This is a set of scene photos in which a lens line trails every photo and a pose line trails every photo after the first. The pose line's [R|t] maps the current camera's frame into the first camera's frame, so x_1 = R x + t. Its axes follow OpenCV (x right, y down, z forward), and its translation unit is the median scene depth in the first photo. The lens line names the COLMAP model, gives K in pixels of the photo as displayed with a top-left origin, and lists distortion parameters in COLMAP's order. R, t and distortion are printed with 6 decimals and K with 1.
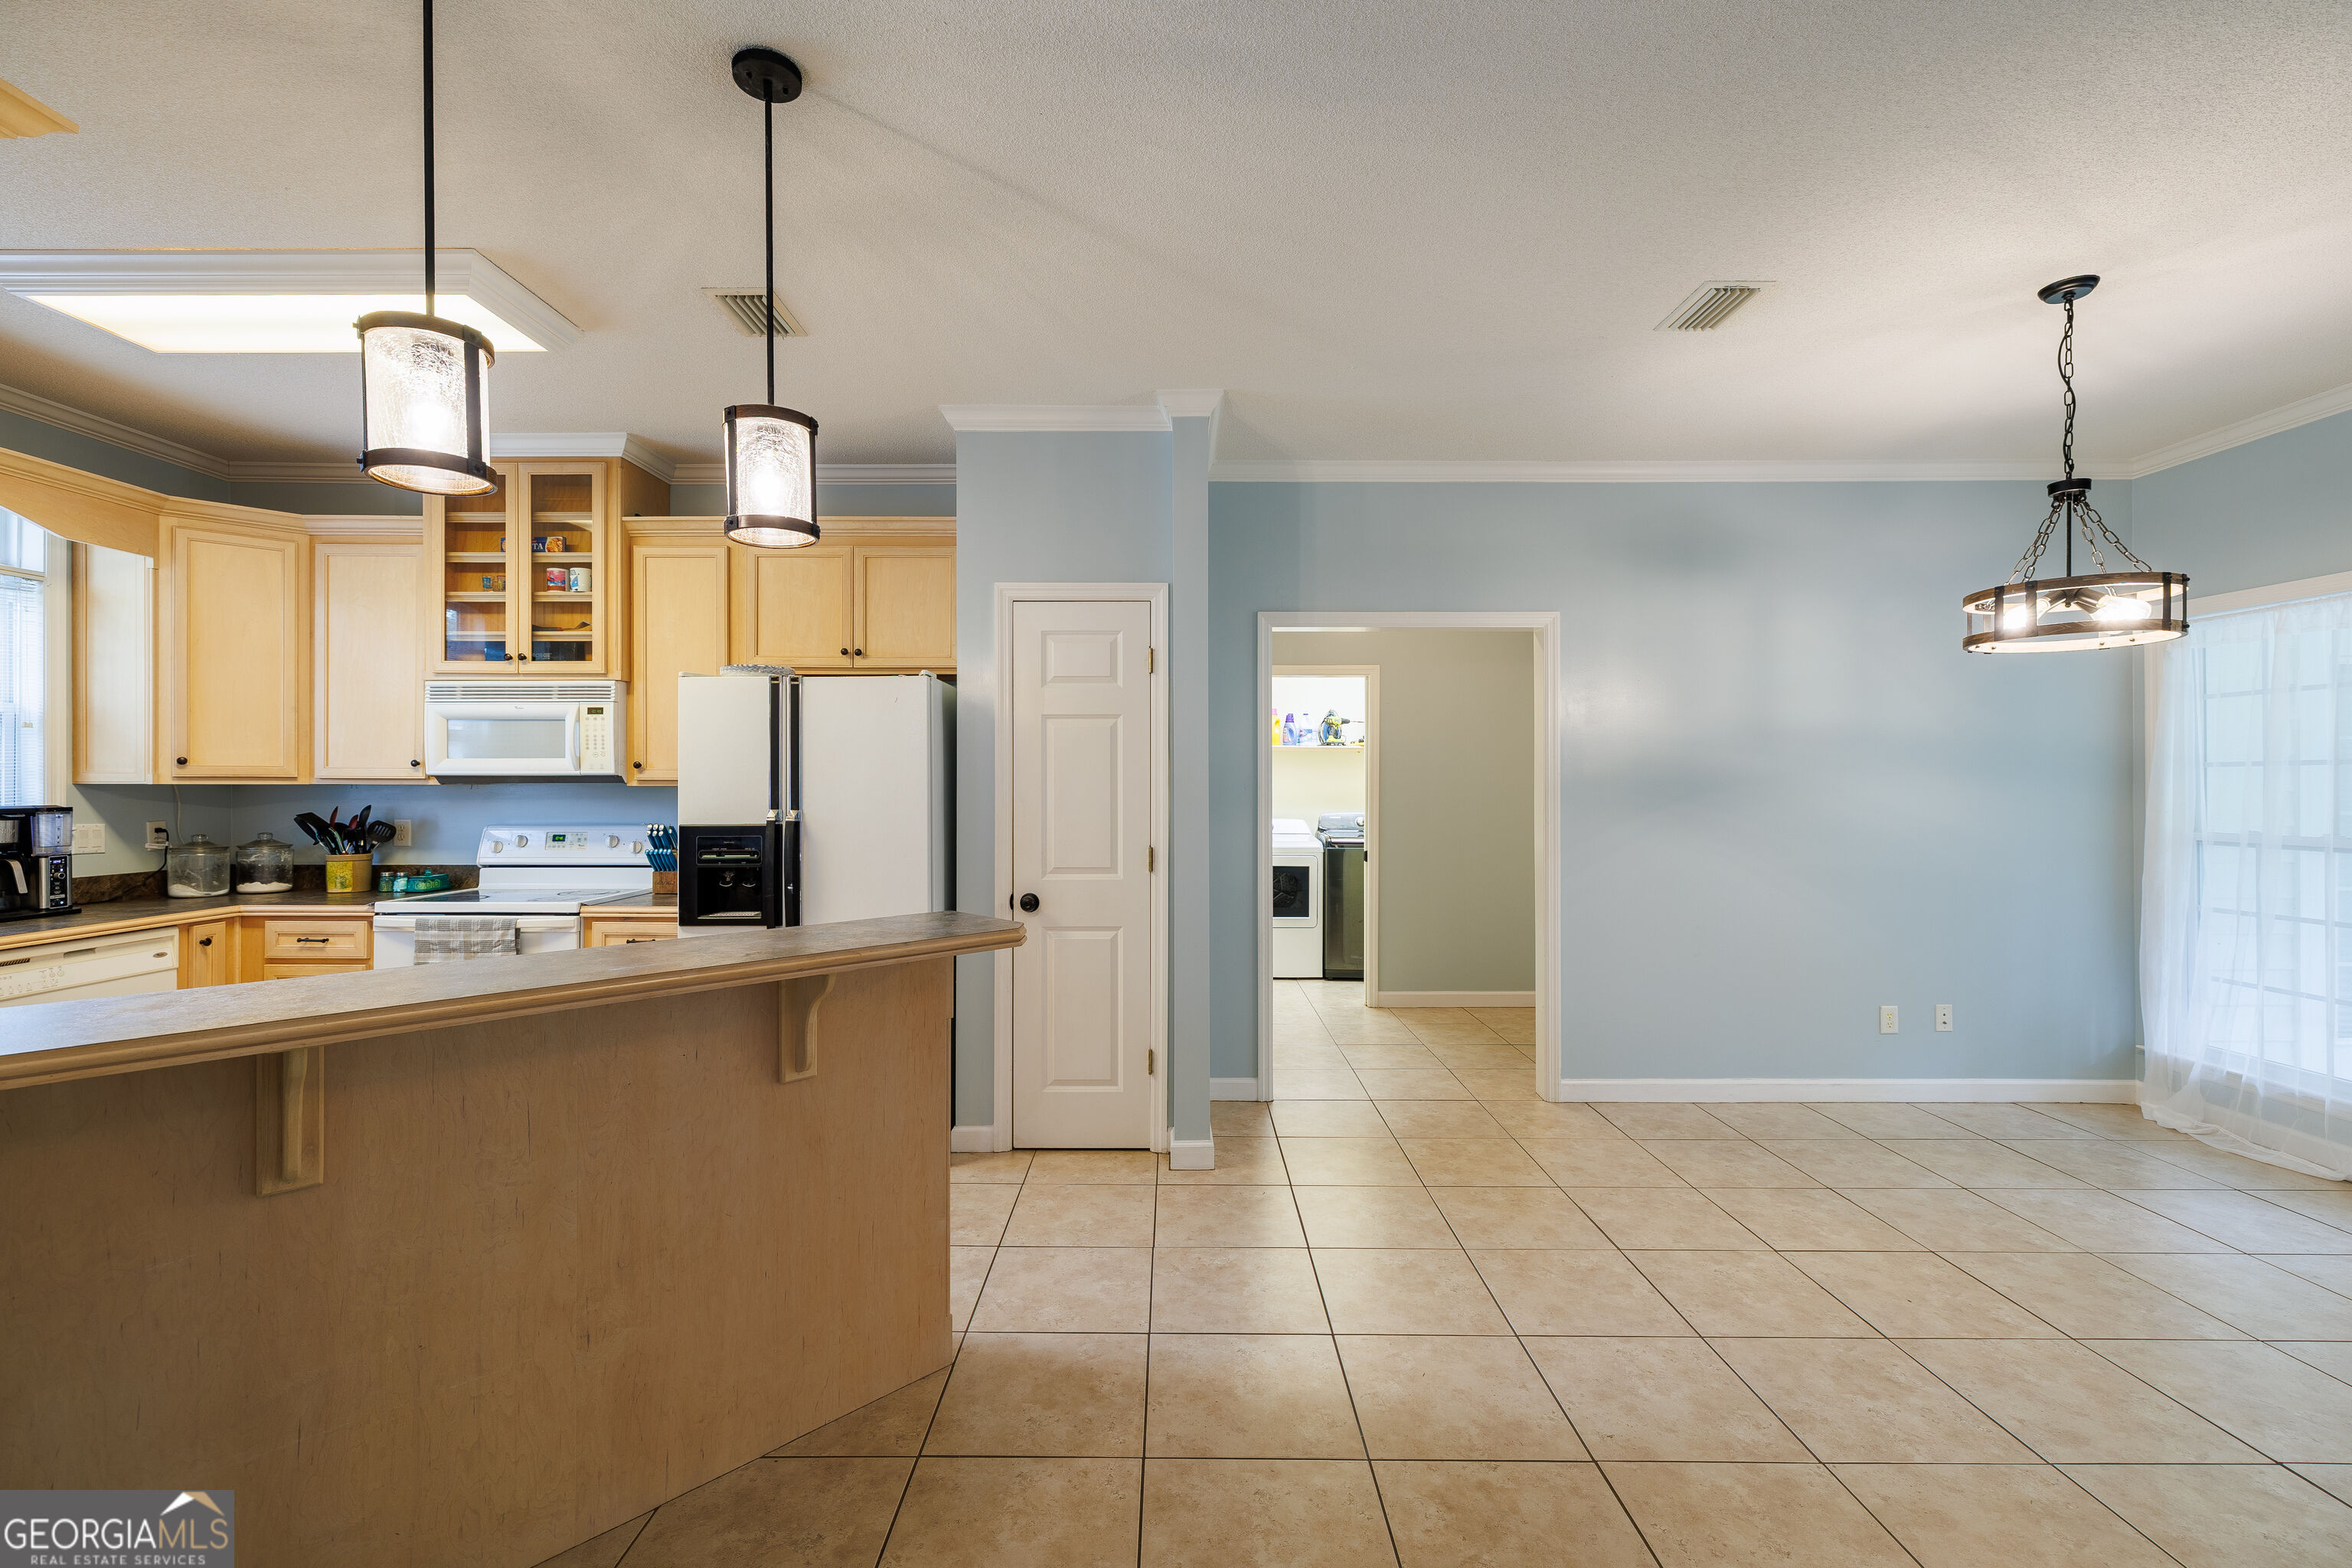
lens RADIAL K [[993.7, 0, 1178.3], [0, 993.7, 783.7], [0, 0, 1]] dist [0.002604, 0.000054]
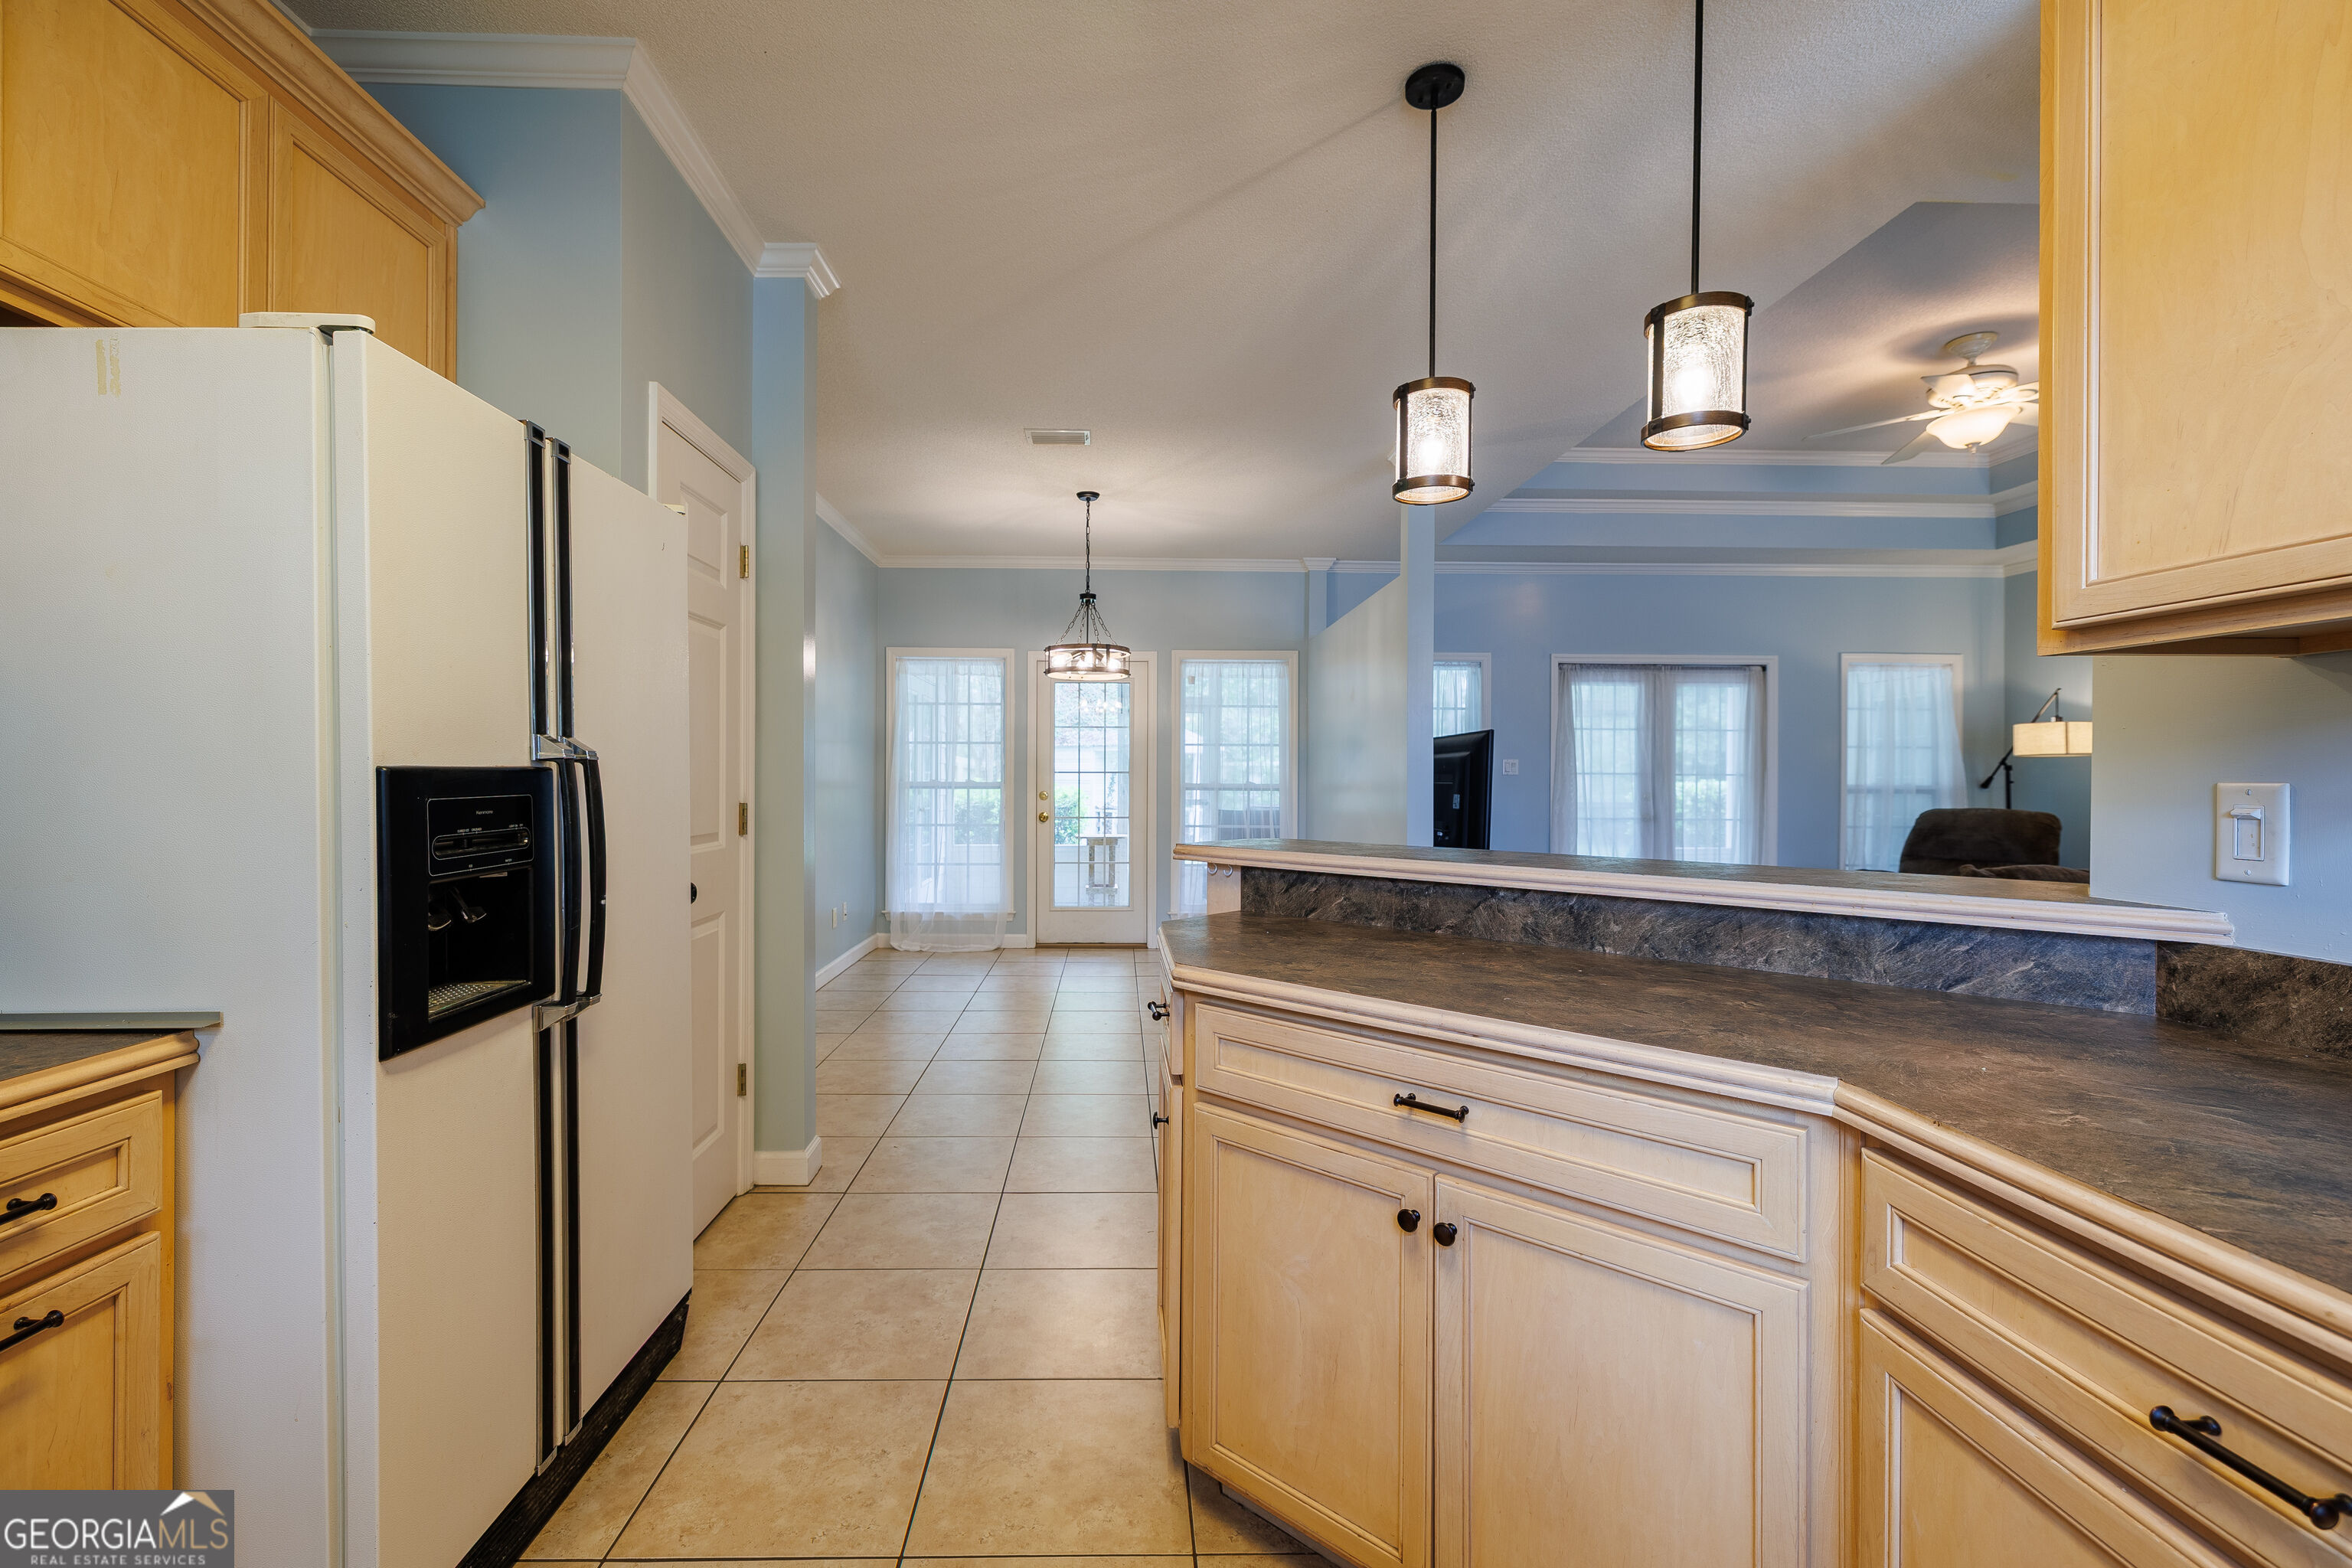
lens RADIAL K [[993.7, 0, 1124.4], [0, 993.7, 780.2], [0, 0, 1]] dist [0.002604, 0.000054]
pose [[0.000594, -0.004681, 0.999989, -0.798823], [-0.006007, 0.999971, 0.004685, 0.040317], [-0.999982, -0.006010, 0.000565, 0.698505]]
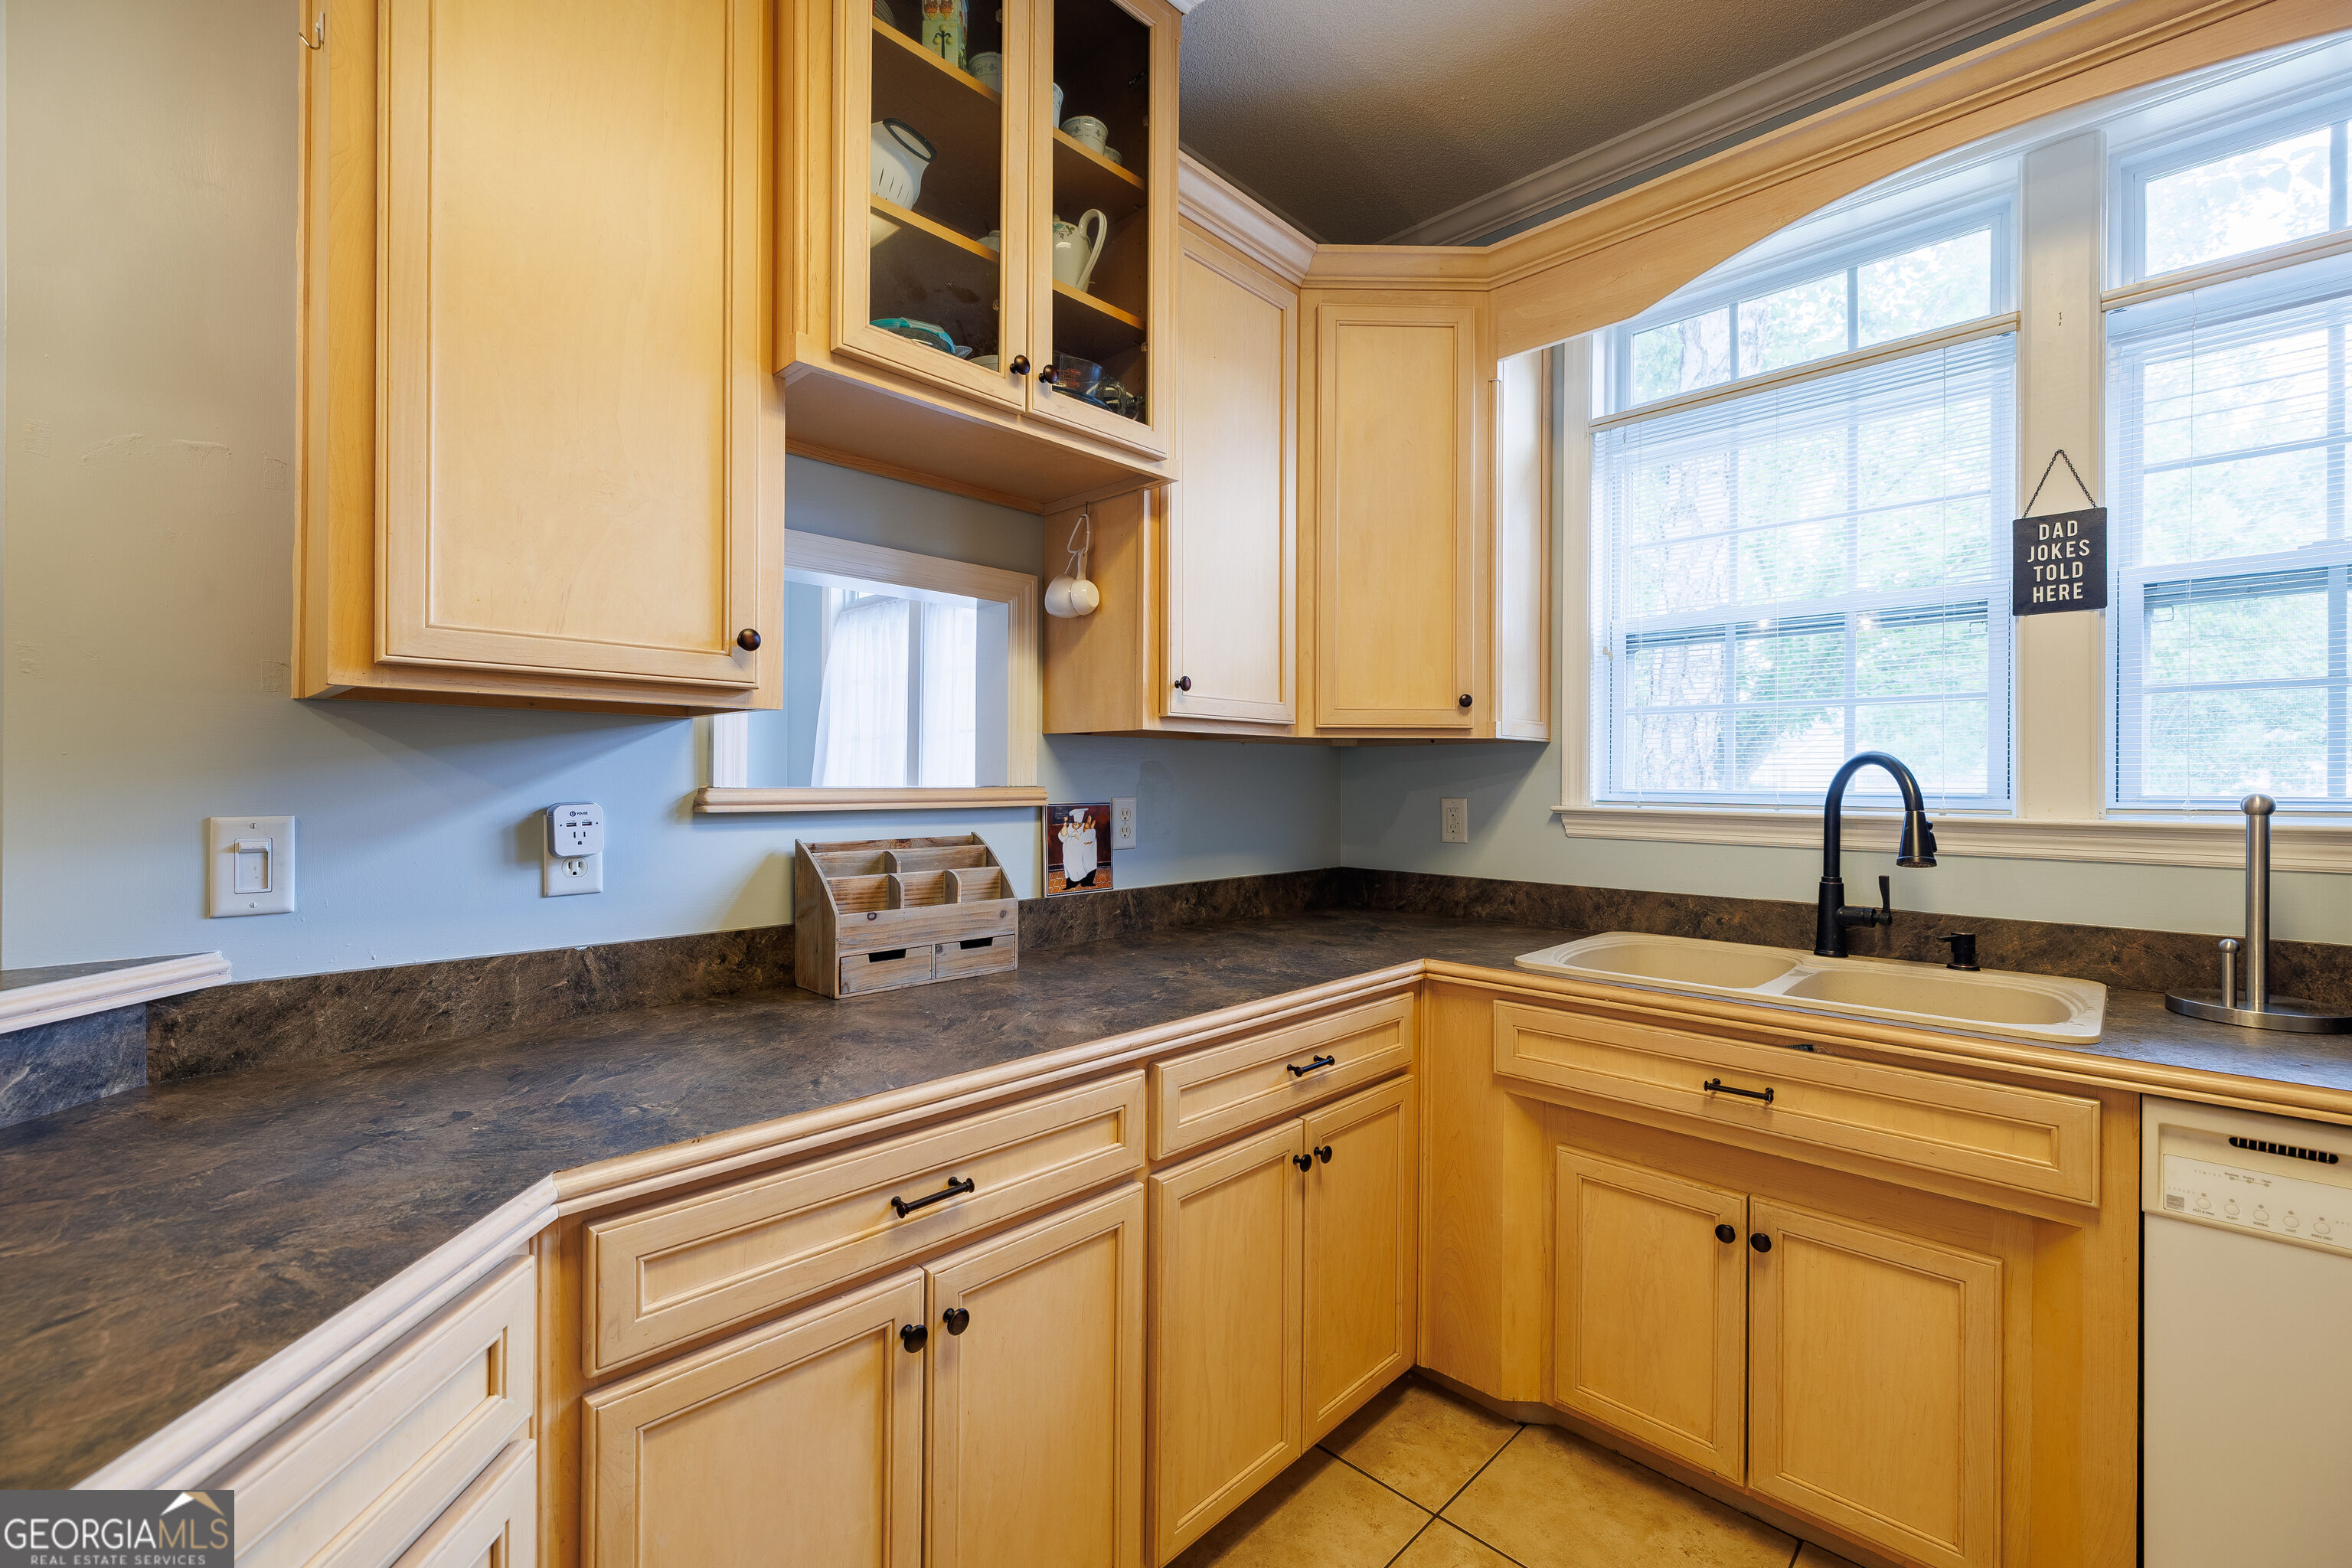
lens RADIAL K [[993.7, 0, 1160.5], [0, 993.7, 786.9], [0, 0, 1]] dist [0.002604, 0.000054]
pose [[-0.706776, 0.001227, -0.707437, -0.453258], [-0.004364, 0.999972, 0.006095, 0.027582], [0.707424, 0.007395, -0.706750, 0.774343]]
